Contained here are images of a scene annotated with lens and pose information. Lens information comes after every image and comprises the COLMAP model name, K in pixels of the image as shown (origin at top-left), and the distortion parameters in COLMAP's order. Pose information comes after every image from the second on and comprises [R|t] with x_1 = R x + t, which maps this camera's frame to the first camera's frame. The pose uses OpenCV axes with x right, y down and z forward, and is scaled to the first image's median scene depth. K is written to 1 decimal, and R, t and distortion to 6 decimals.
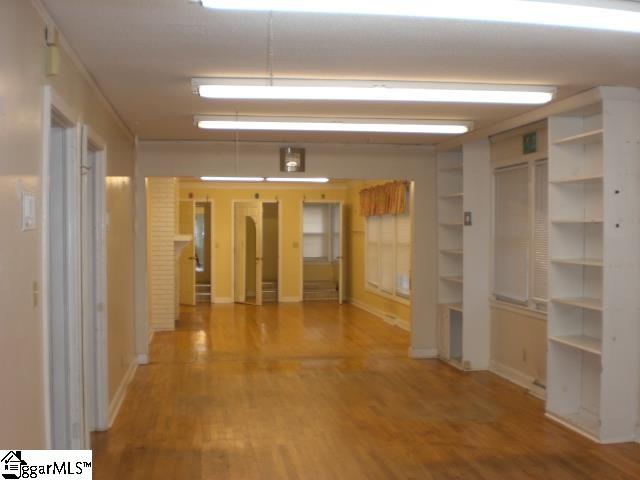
lens RADIAL K [[719.6, 0, 307.6], [0, 719.6, 252.4], [0, 0, 1]] dist [-0.070411, -0.198909]
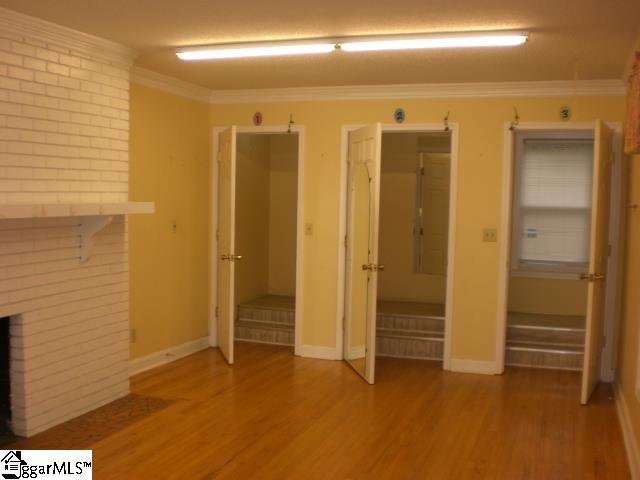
lens RADIAL K [[719.6, 0, 307.6], [0, 719.6, 252.4], [0, 0, 1]] dist [-0.070411, -0.198909]
pose [[0.883536, 0.050036, -0.465683, 0.116259], [-0.029704, 0.998262, 0.050901, -0.025601], [0.467420, -0.031141, 0.883487, 0.848847]]
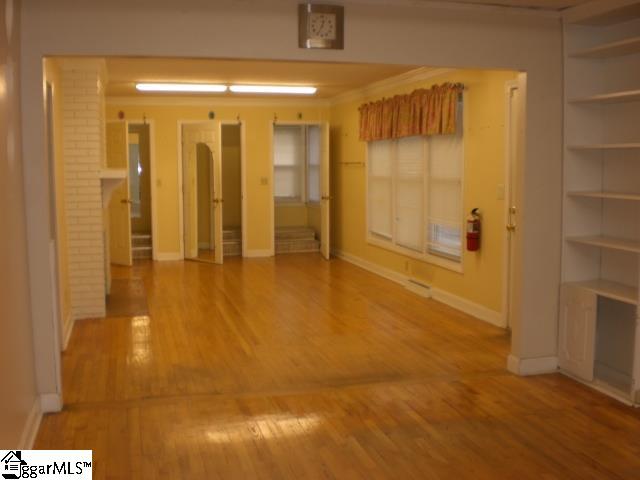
lens RADIAL K [[719.6, 0, 307.6], [0, 719.6, 252.4], [0, 0, 1]] dist [-0.070411, -0.198909]
pose [[0.995123, -0.017746, 0.097029, -0.065740], [0.008688, 0.995629, 0.092991, -0.008064], [-0.098255, -0.091694, 0.990928, 0.347062]]
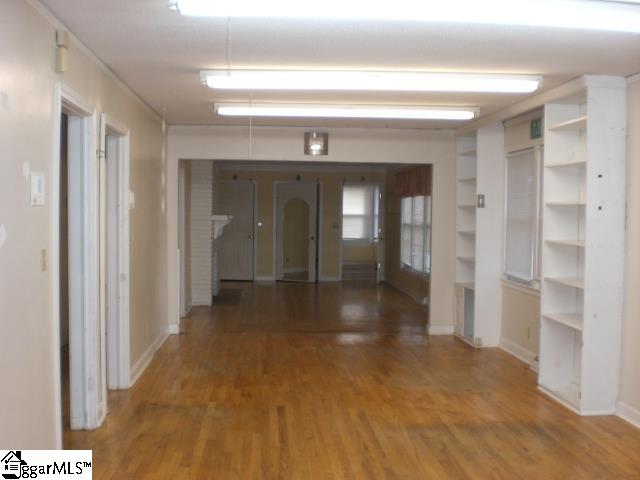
lens RADIAL K [[719.6, 0, 307.6], [0, 719.6, 252.4], [0, 0, 1]] dist [-0.070411, -0.198909]
pose [[0.996397, 0.014396, -0.083577, 0.043189], [-0.012339, 0.999609, 0.025075, 0.003215], [0.083905, -0.023953, 0.996186, -0.039562]]
